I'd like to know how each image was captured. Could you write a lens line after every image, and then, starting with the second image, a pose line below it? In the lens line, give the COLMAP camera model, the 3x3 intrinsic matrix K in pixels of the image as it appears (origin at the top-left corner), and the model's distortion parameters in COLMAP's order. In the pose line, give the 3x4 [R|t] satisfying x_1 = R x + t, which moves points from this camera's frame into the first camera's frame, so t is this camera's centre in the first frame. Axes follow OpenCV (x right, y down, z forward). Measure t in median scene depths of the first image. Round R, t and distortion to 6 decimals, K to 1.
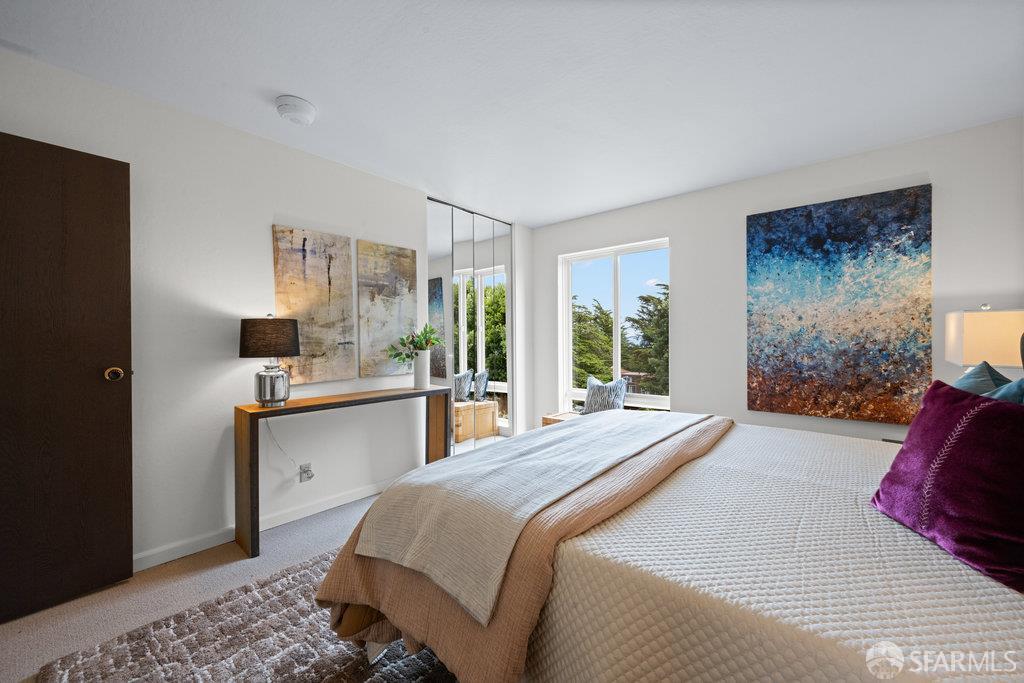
lens RADIAL K [[401.8, 0, 516.5], [0, 401.8, 341.5], [0, 0, 1]] dist [-0.000466, -0.000087]
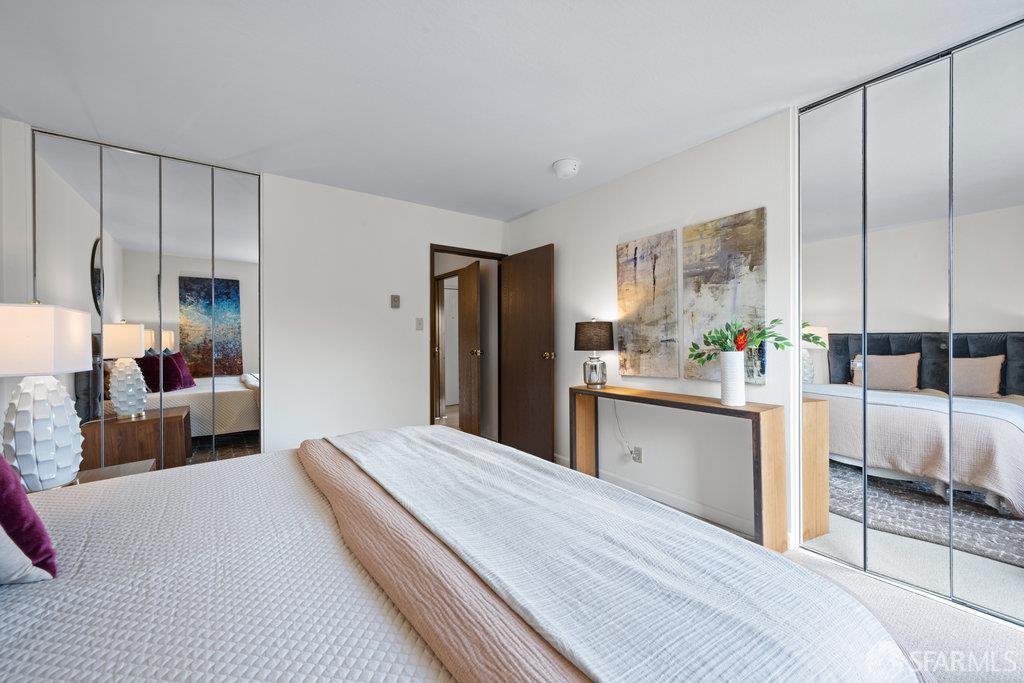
lens RADIAL K [[401.8, 0, 516.5], [0, 401.8, 341.5], [0, 0, 1]] dist [-0.000466, -0.000087]
pose [[-0.239421, 0.010473, -0.970859, 0.622911], [0.002008, 0.999945, 0.010292, -0.004642], [0.970914, 0.000515, -0.239429, 0.897473]]
